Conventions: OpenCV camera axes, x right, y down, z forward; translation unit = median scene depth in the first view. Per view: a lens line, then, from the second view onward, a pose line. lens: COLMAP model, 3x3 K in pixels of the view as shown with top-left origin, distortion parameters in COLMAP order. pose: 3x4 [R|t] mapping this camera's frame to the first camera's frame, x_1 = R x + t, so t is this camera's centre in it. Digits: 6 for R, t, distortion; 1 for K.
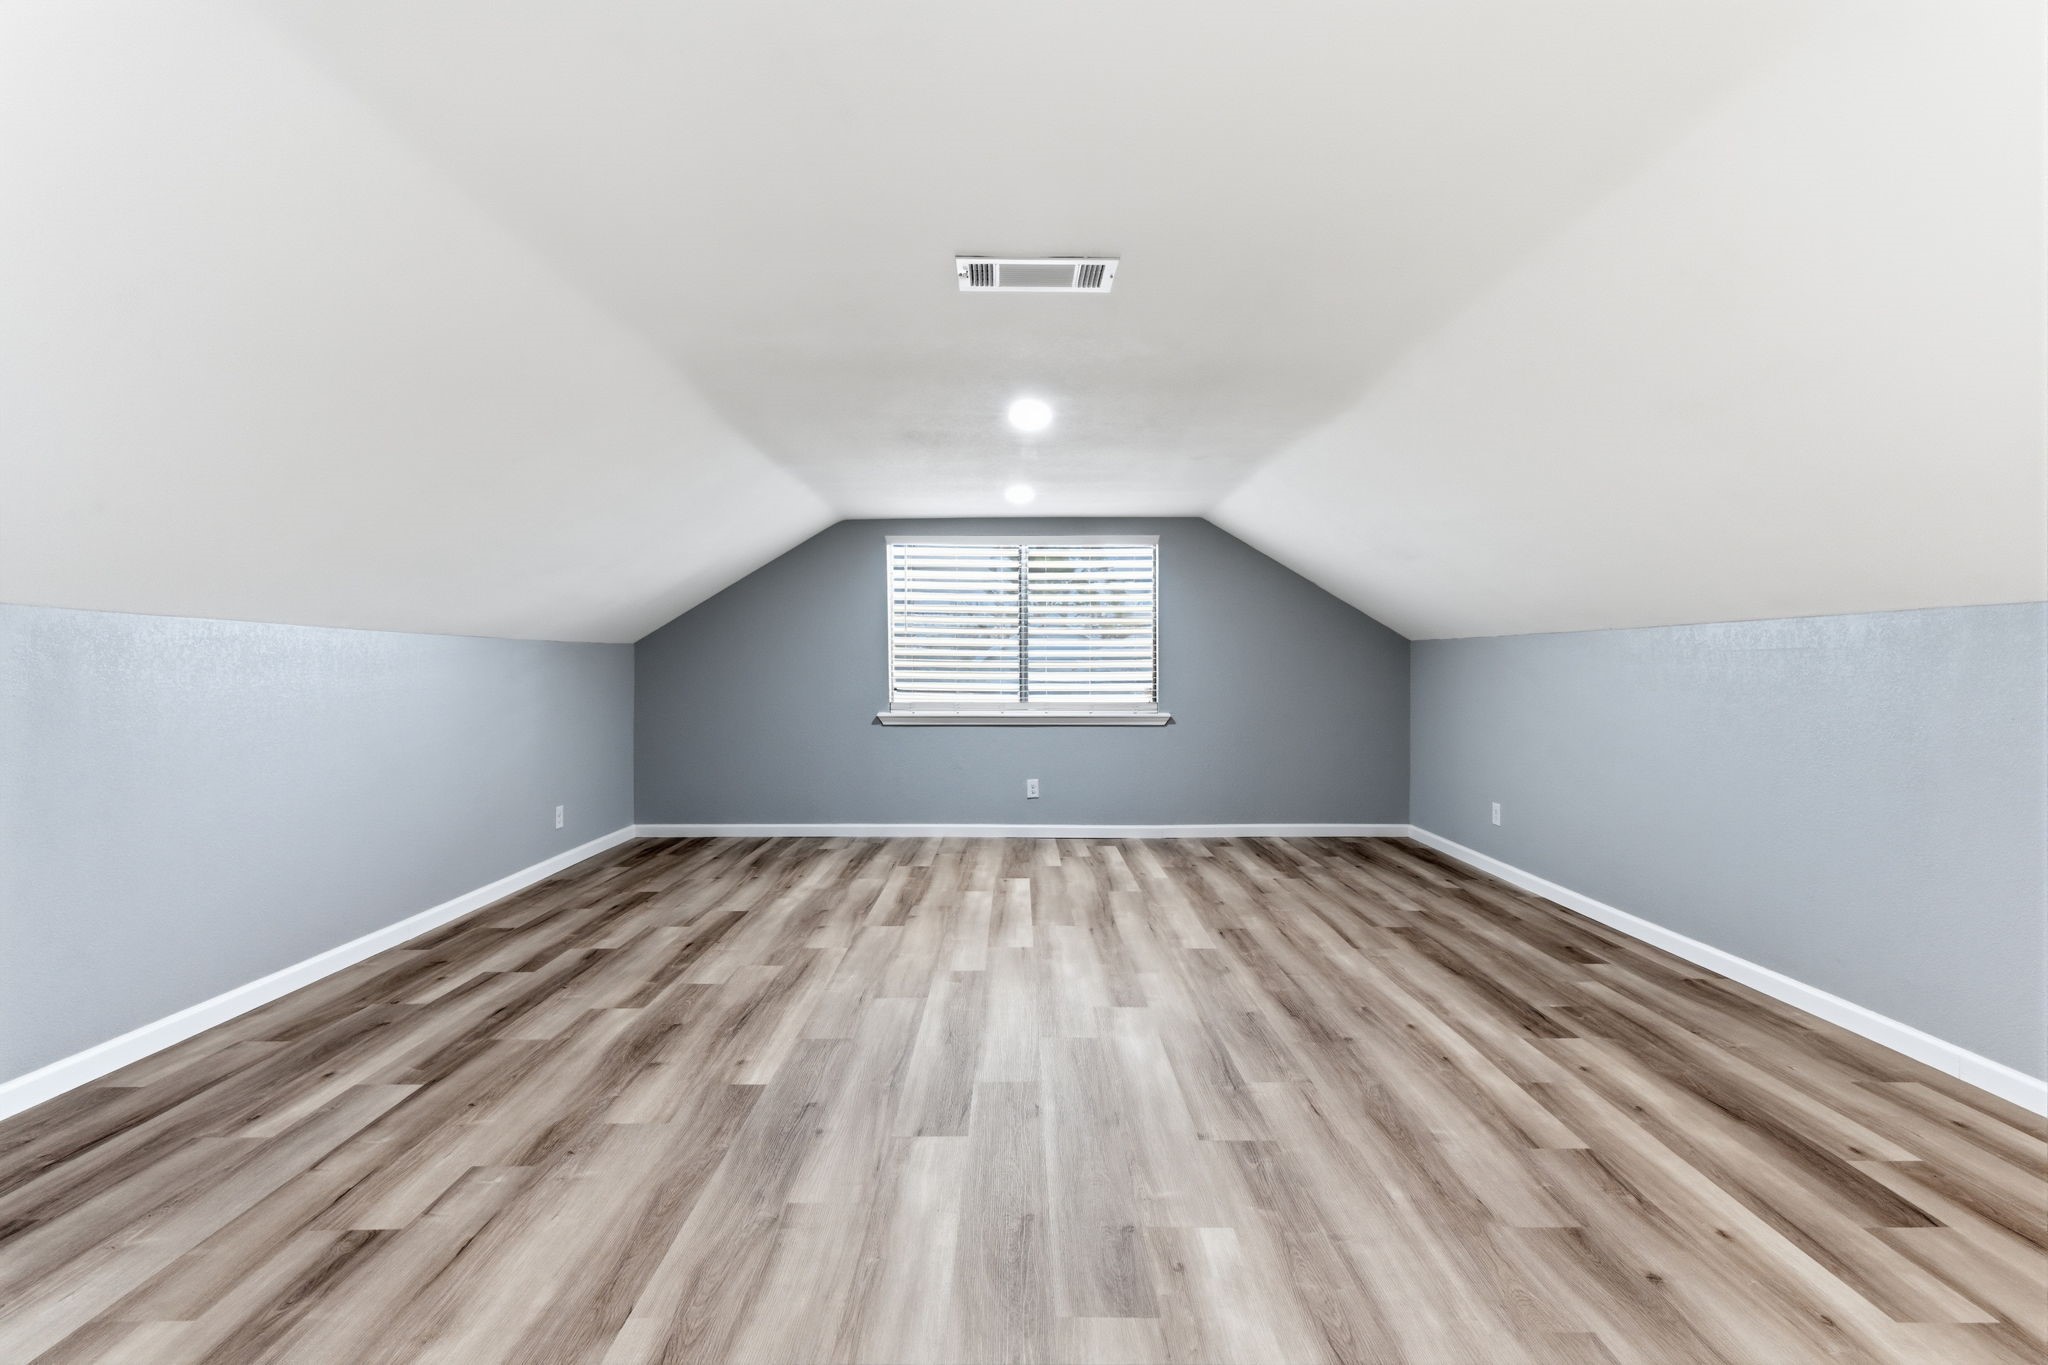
lens RADIAL K [[923.8, 0, 1025.7], [0, 923.8, 668.7], [0, 0, 1]] dist [-0.001586, 0.000685]
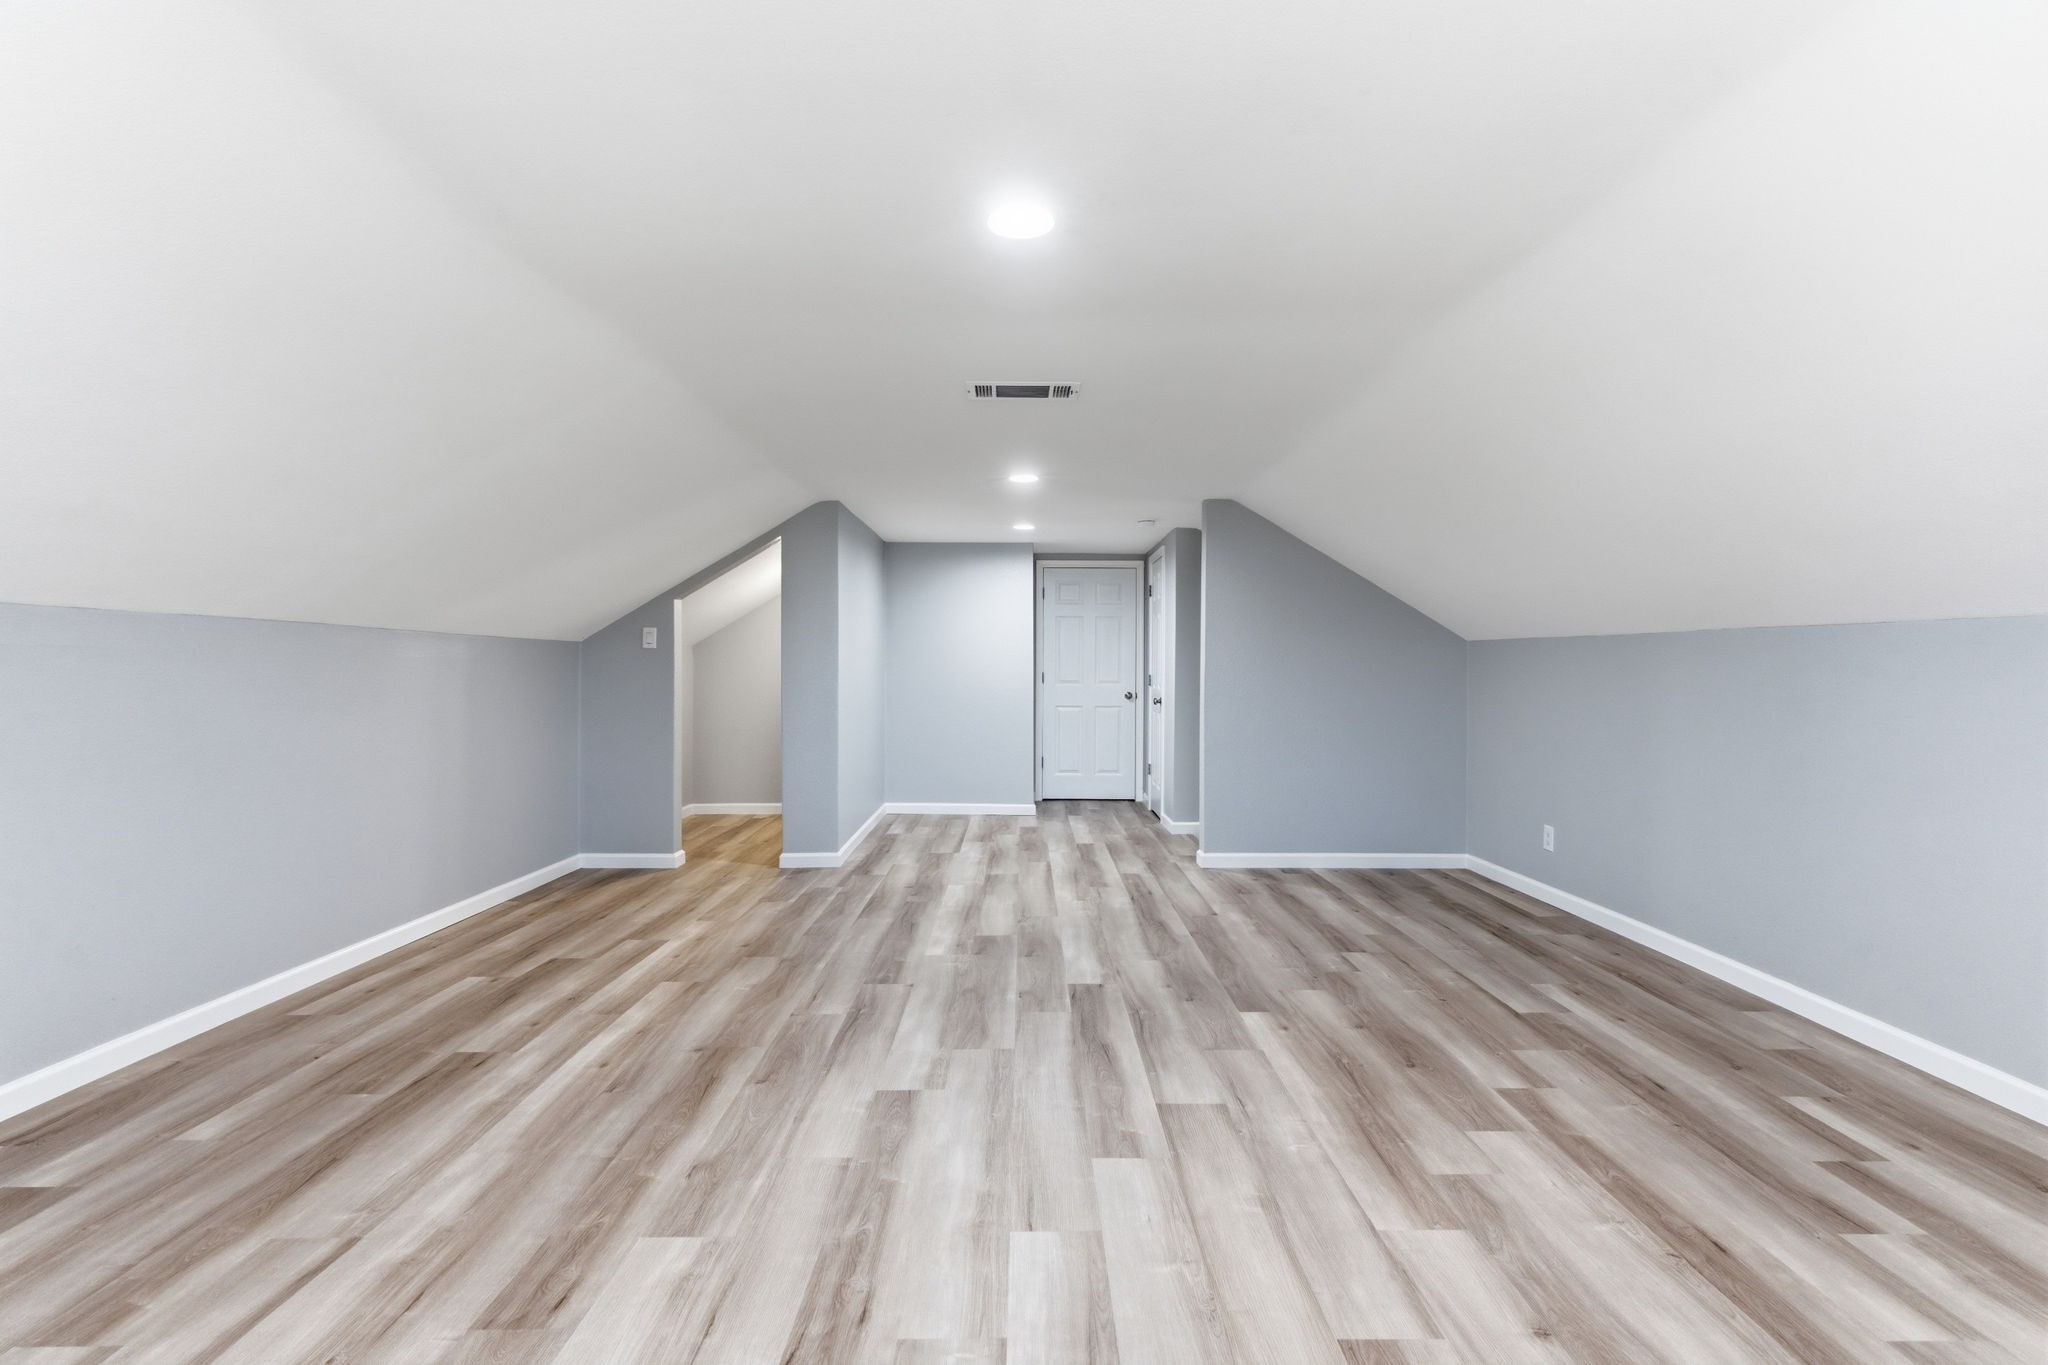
lens RADIAL K [[923.8, 0, 1025.7], [0, 923.8, 668.7], [0, 0, 1]] dist [-0.001586, 0.000685]
pose [[-0.999960, -0.002924, 0.008435, -0.004635], [-0.002915, 0.999995, 0.001089, -0.005611], [-0.008438, 0.001064, -0.999964, 1.960328]]
